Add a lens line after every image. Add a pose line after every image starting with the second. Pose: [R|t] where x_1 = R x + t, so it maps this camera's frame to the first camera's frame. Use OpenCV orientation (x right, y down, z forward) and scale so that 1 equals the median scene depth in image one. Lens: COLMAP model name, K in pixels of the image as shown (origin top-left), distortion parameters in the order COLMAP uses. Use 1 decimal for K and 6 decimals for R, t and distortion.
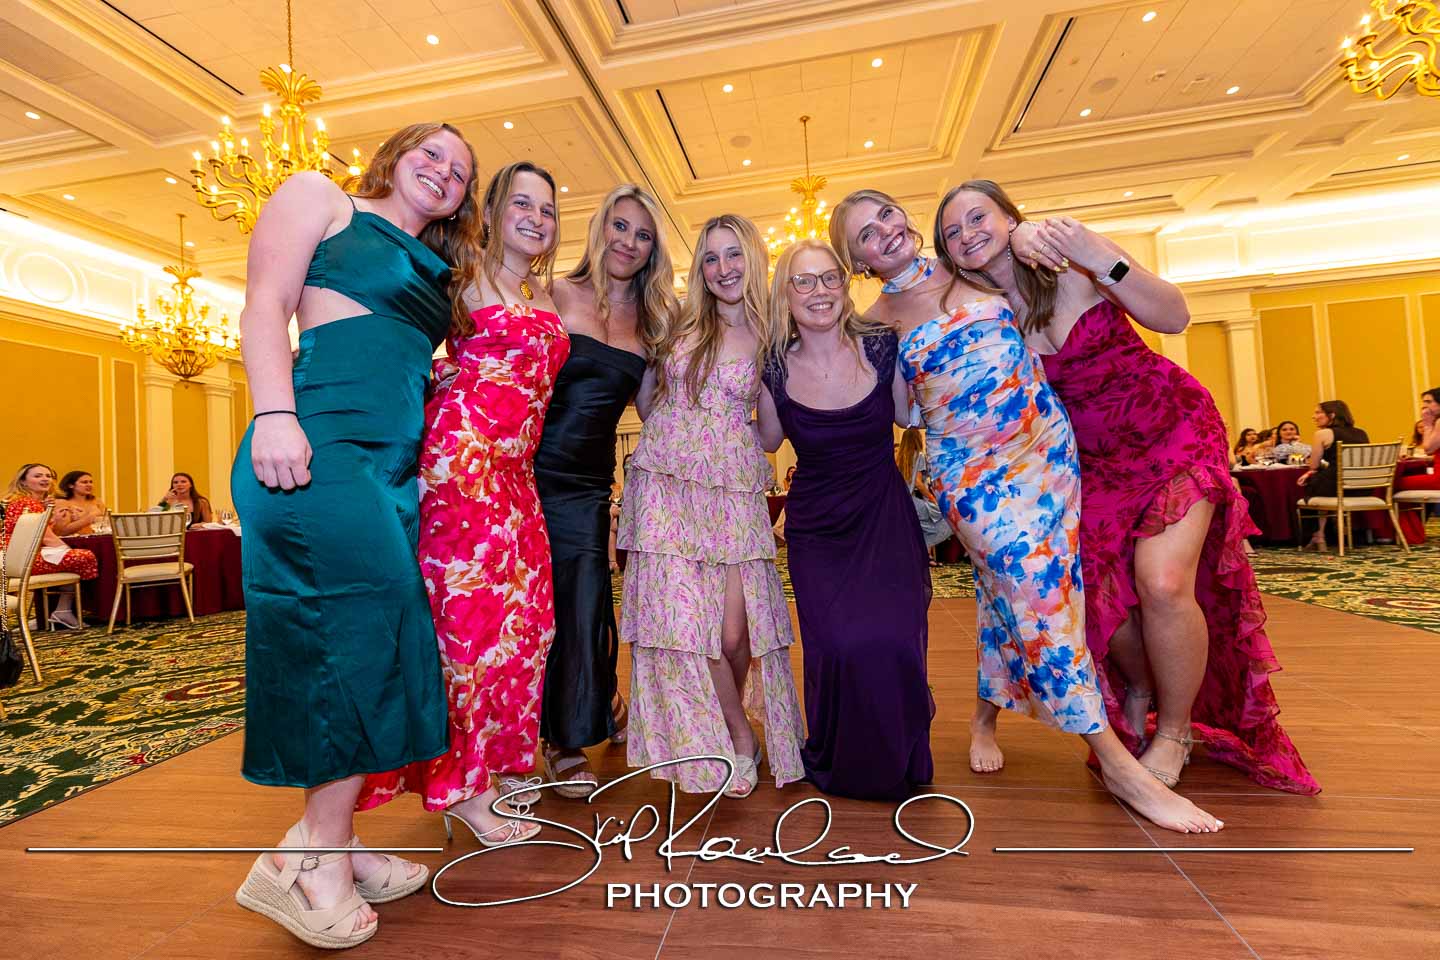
lens RADIAL K [[639.2, 0, 718.1], [0, 639.2, 474.1], [0, 0, 1]] dist [0.007651, 0.000458]
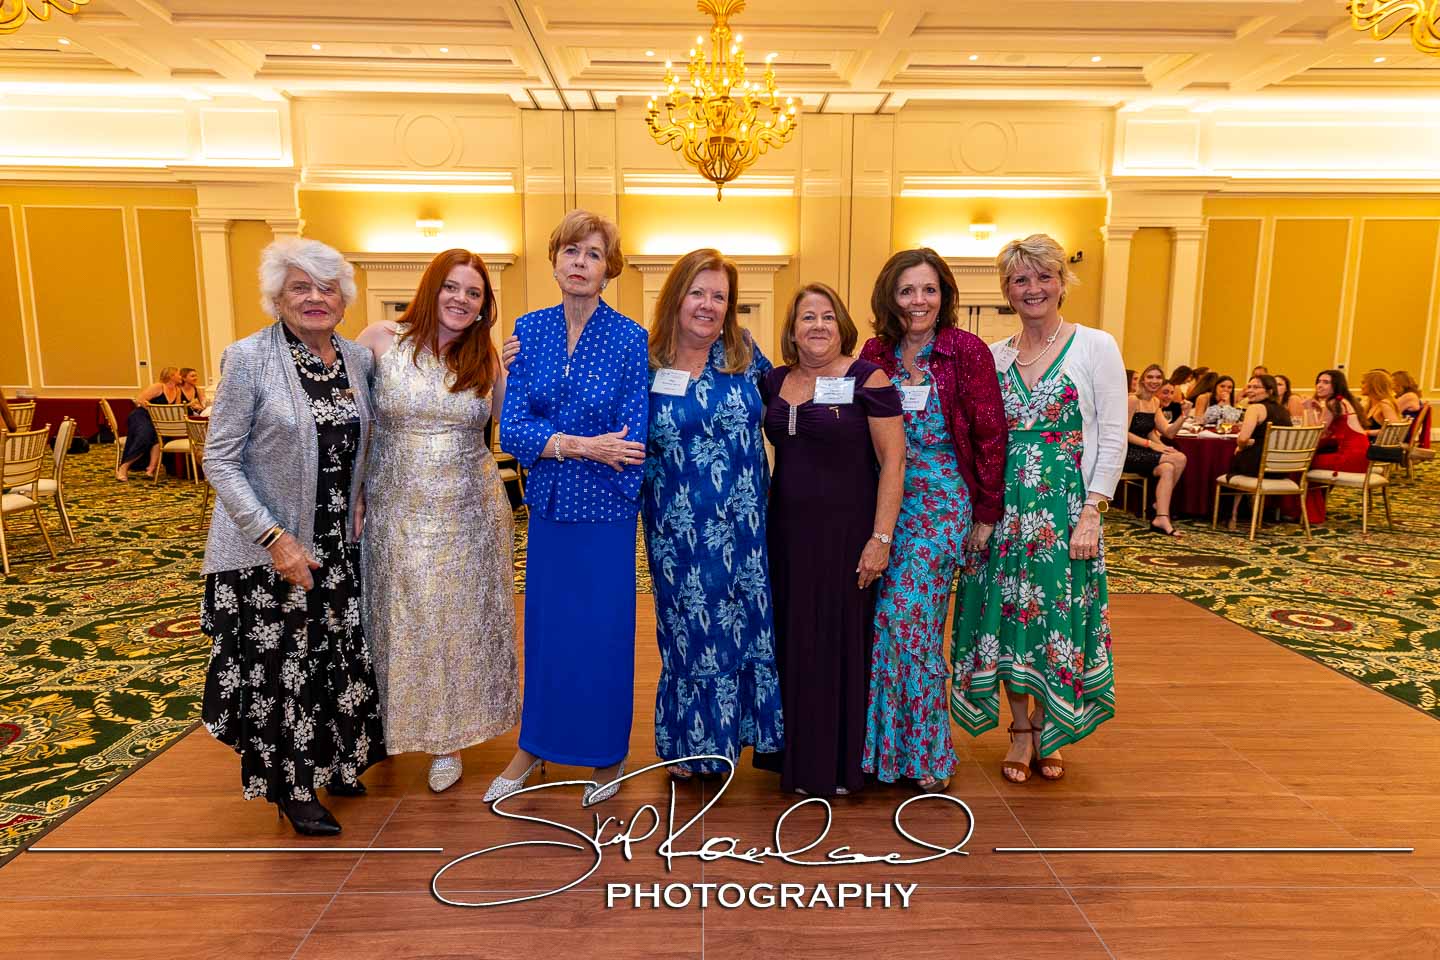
lens RADIAL K [[829.4, 0, 714.9], [0, 829.4, 478.2], [0, 0, 1]] dist [0.018352, -0.001241]
pose [[0.977865, 0.033110, 0.206598, -0.072772], [-0.066125, 0.985698, 0.155006, -0.095069], [-0.198511, -0.165236, 0.966069, -0.032599]]
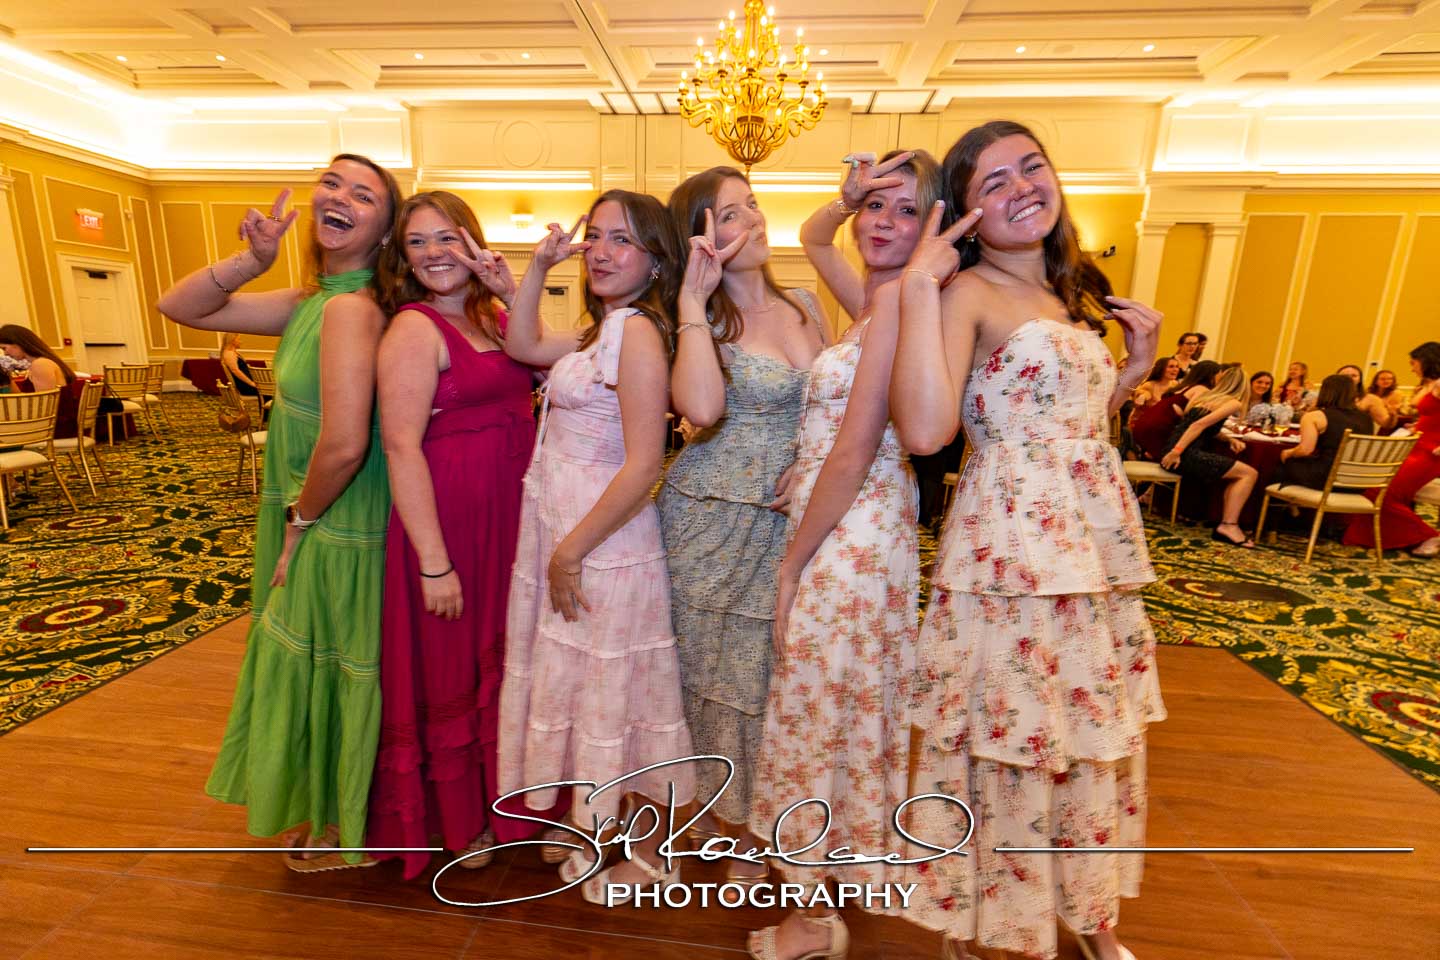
lens RADIAL K [[643.2, 0, 706.9], [0, 643.2, 479.6], [0, 0, 1]] dist [0.005093, 0.001447]
pose [[0.993435, 0.068701, 0.091467, 0.088476], [-0.088397, 0.968542, 0.232620, -0.096320], [-0.072608, -0.239178, 0.968257, 0.232554]]
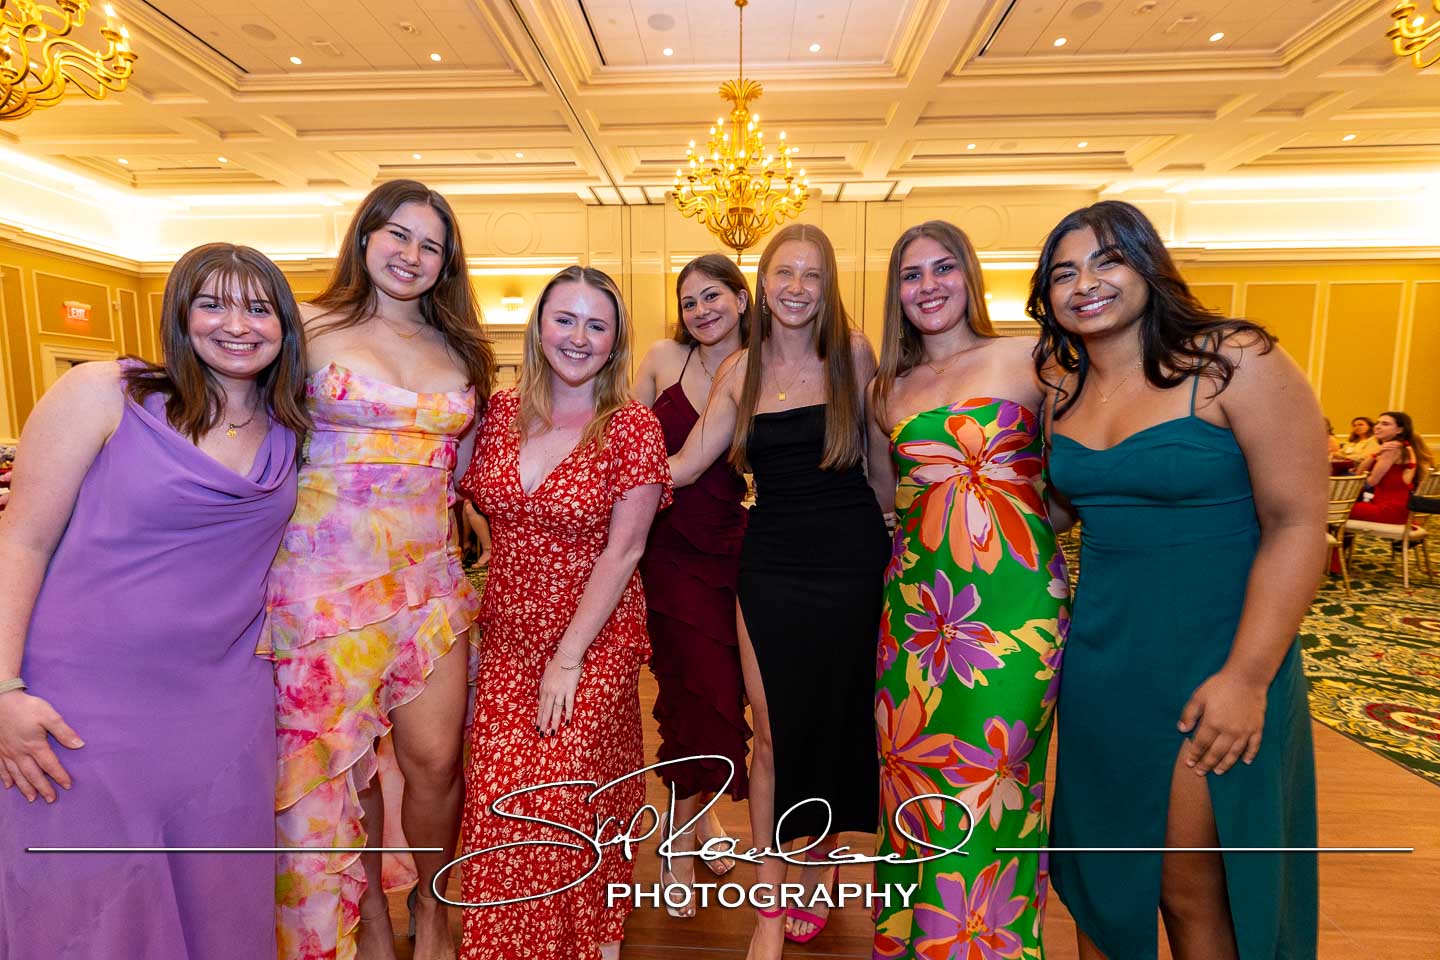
lens RADIAL K [[642.6, 0, 715.8], [0, 642.6, 480.7], [0, 0, 1]] dist [0.006615, 0.000694]
pose [[0.989967, 0.043898, 0.134305, 0.033037], [-0.060792, 0.990369, 0.124390, -0.089590], [-0.127551, -0.131306, 0.983102, 0.198510]]
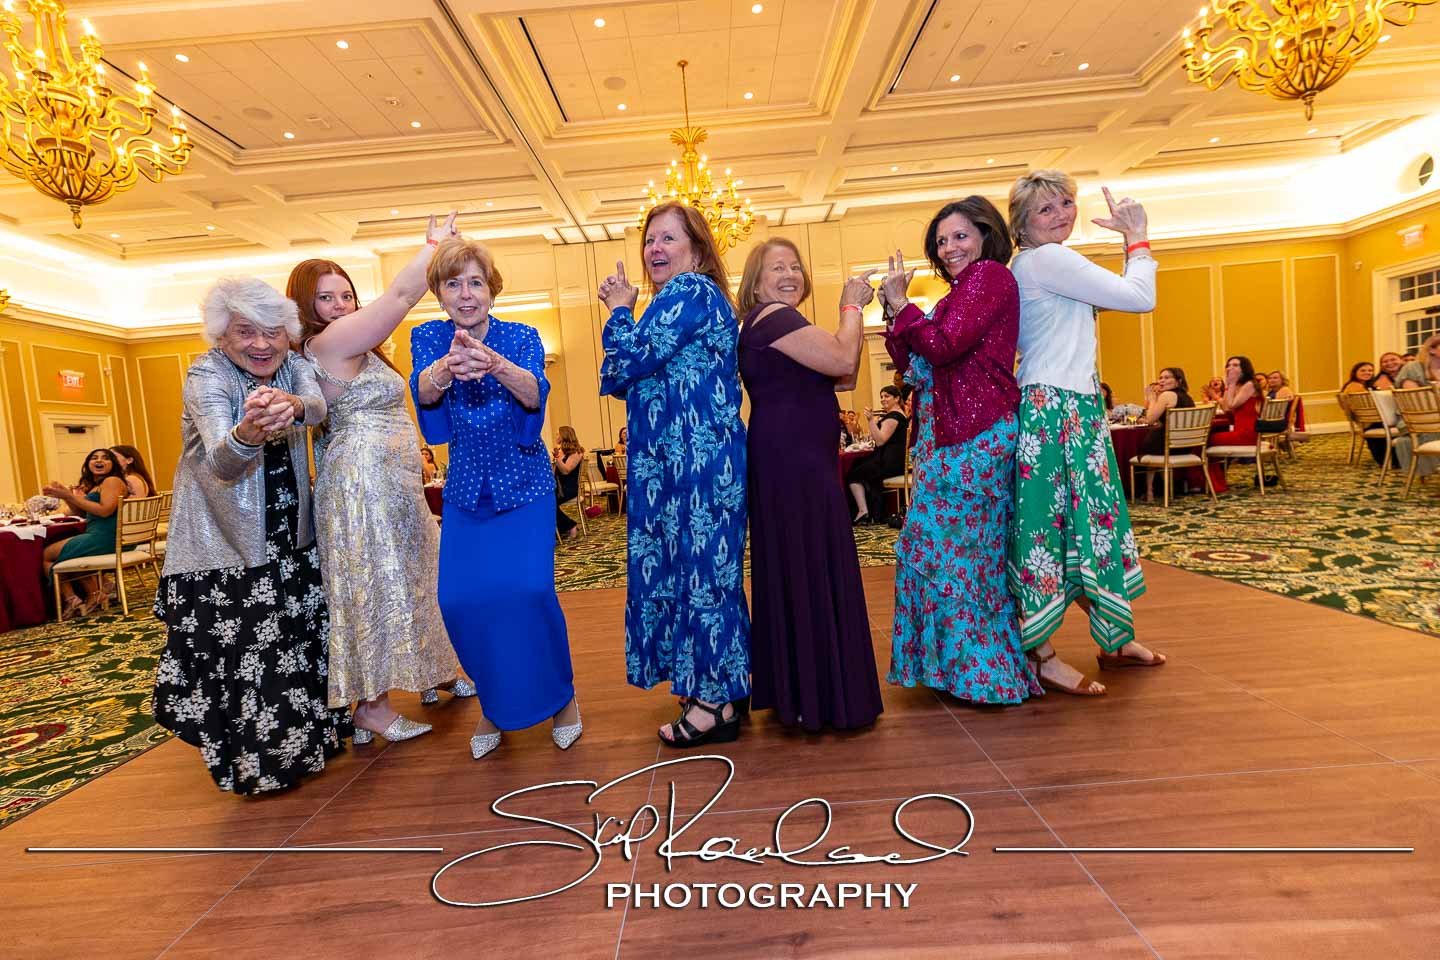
lens RADIAL K [[642.1, 0, 713.0], [0, 642.1, 478.0], [0, 0, 1]] dist [0.007052, 0.000959]
pose [[0.984421, -0.036006, 0.172101, -0.009787], [0.023041, 0.996784, 0.076749, -0.026929], [-0.174311, -0.071588, 0.982085, 0.025656]]
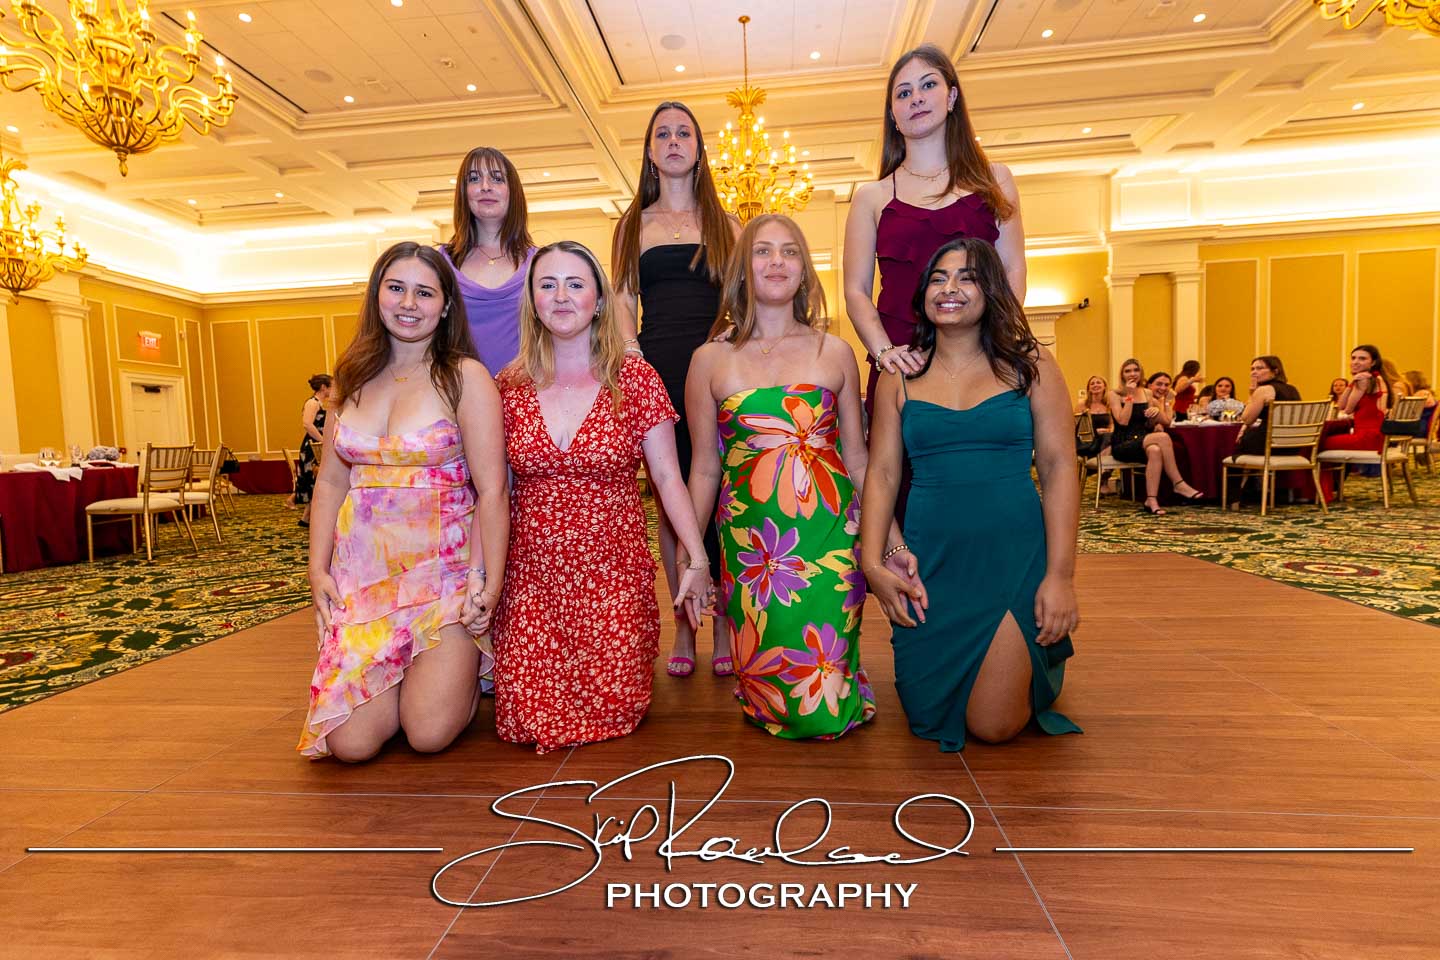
lens RADIAL K [[662.6, 0, 713.9], [0, 662.6, 476.6], [0, 0, 1]] dist [0.009619, -0.000234]
pose [[0.996762, 0.014151, 0.079155, 0.046432], [-0.020802, 0.996261, 0.083853, -0.000130], [-0.077672, -0.085228, 0.993329, 0.053591]]
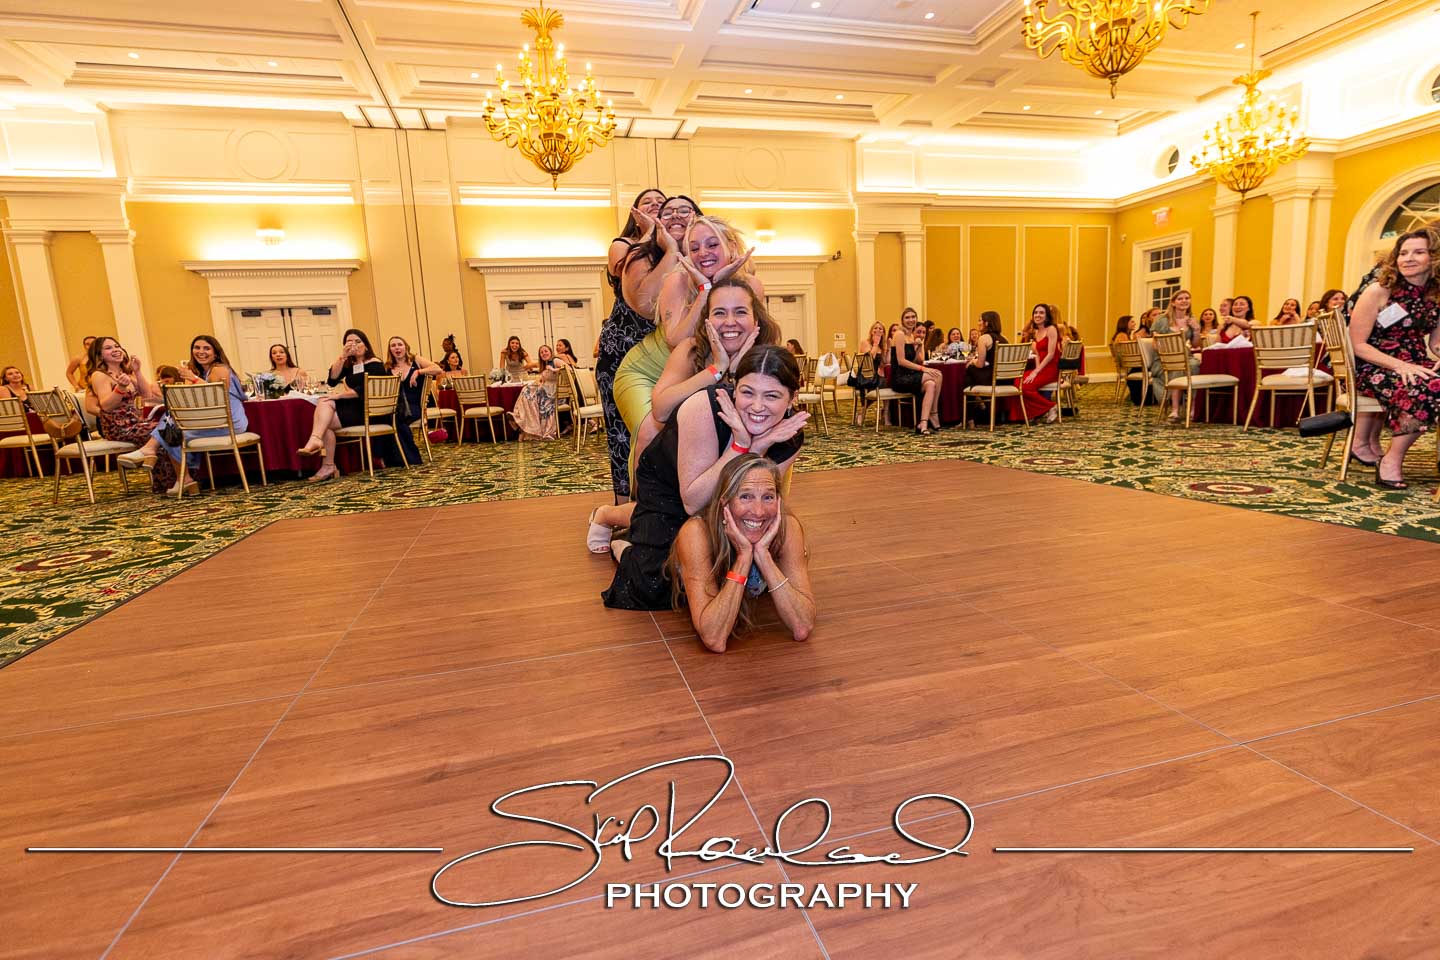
lens RADIAL K [[687.8, 0, 717.2], [0, 687.8, 475.5], [0, 0, 1]] dist [-0.003496, 0.001768]
pose [[0.902486, -0.053721, 0.427356, -0.111777], [-0.014017, 0.988003, 0.153797, 0.008678], [-0.430491, -0.144790, 0.890906, -0.005815]]
